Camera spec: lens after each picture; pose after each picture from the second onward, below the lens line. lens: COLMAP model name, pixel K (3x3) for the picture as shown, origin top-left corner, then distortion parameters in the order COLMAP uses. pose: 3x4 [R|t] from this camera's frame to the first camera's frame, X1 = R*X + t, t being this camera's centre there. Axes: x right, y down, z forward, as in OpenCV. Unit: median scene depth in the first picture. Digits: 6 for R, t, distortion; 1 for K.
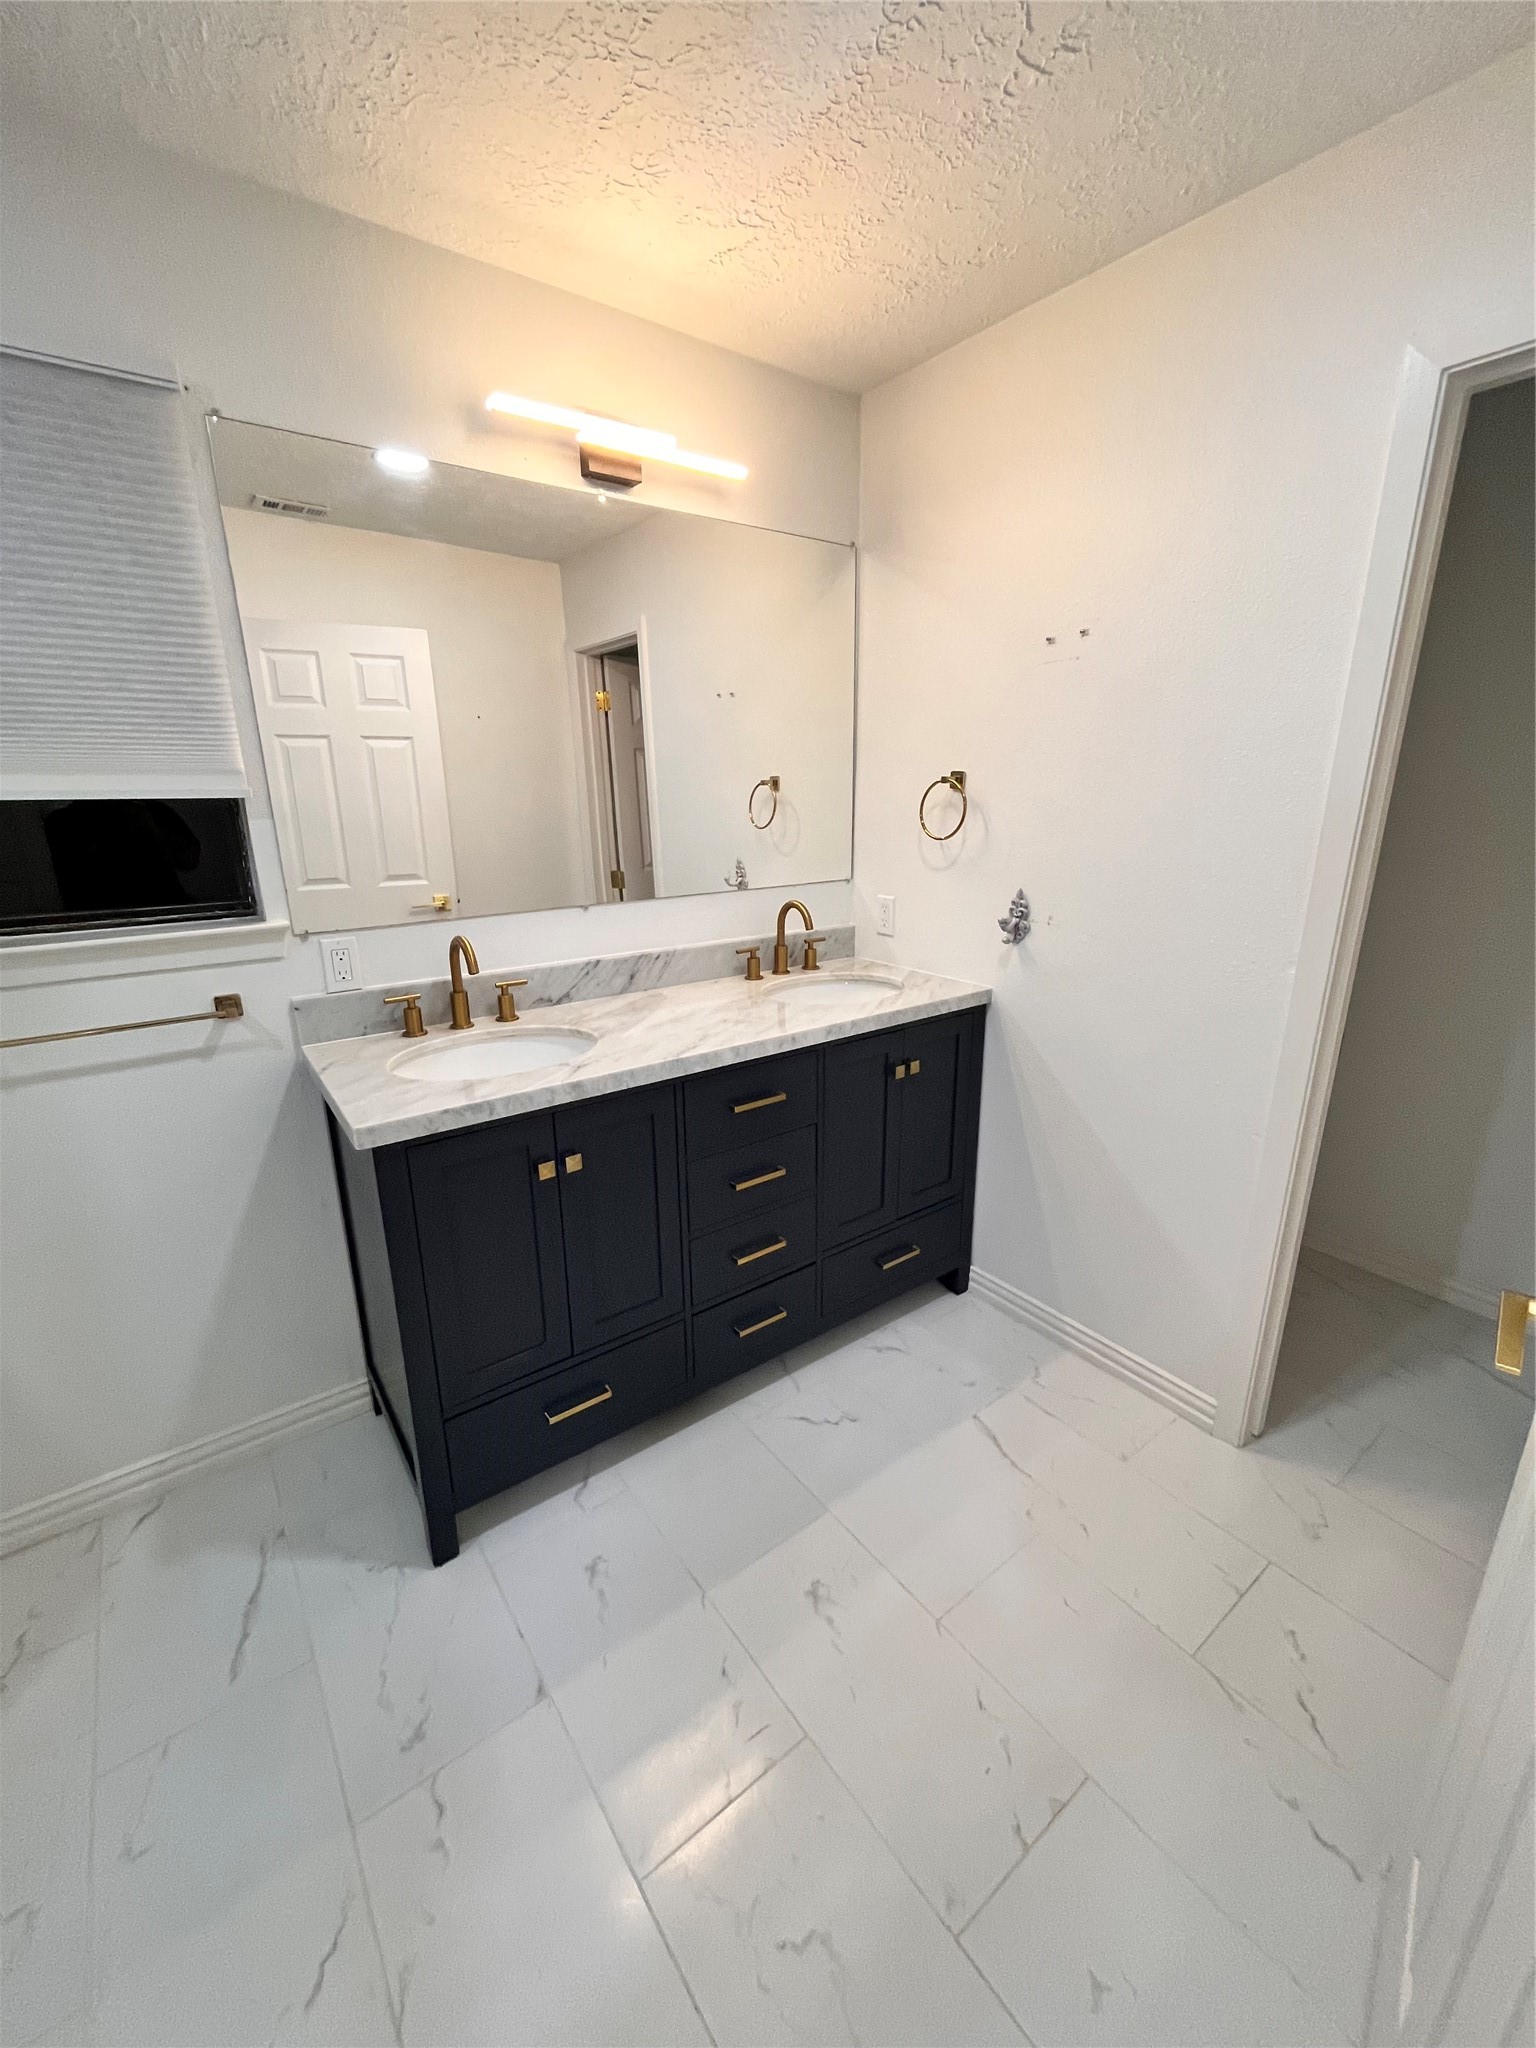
lens RADIAL K [[827.8, 0, 768.0], [0, 827.8, 1024.0], [0, 0, 1]] dist [0.000648, 0.000142]
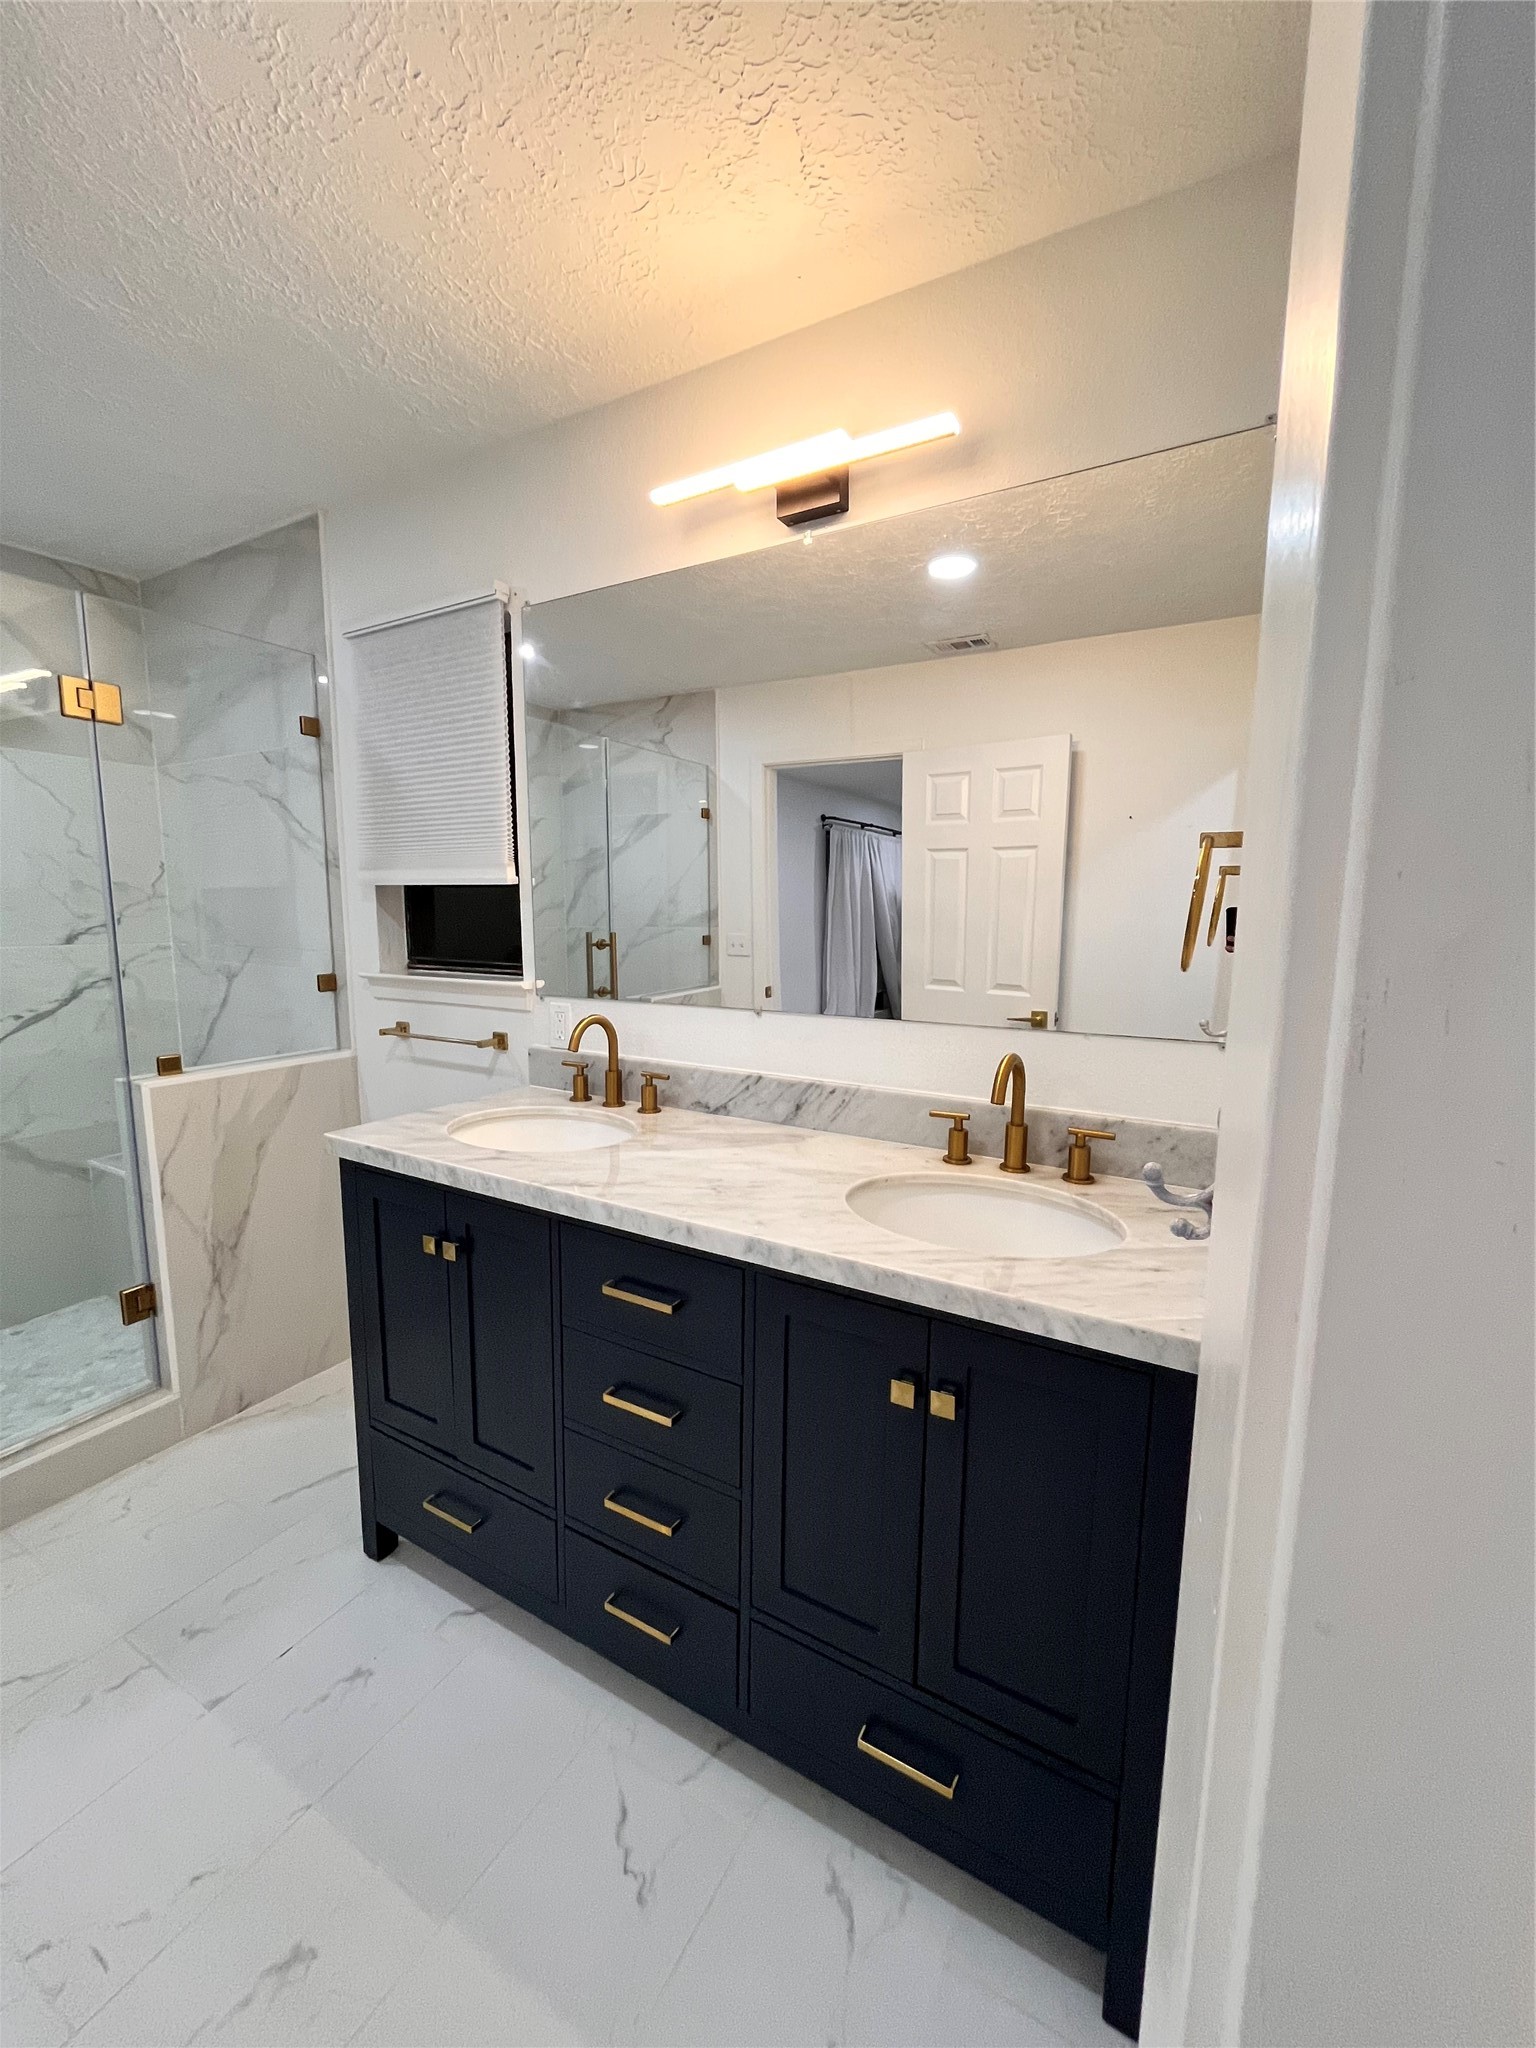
lens RADIAL K [[823.2, 0, 769.4], [0, 823.2, 1017.9], [0, 0, 1]] dist [0.000285, -0.000015]
pose [[0.410078, 0.126765, -0.903198, 0.556280], [-0.266353, 0.963769, 0.014335, -0.152464], [0.872291, 0.234691, 0.428985, 0.659826]]
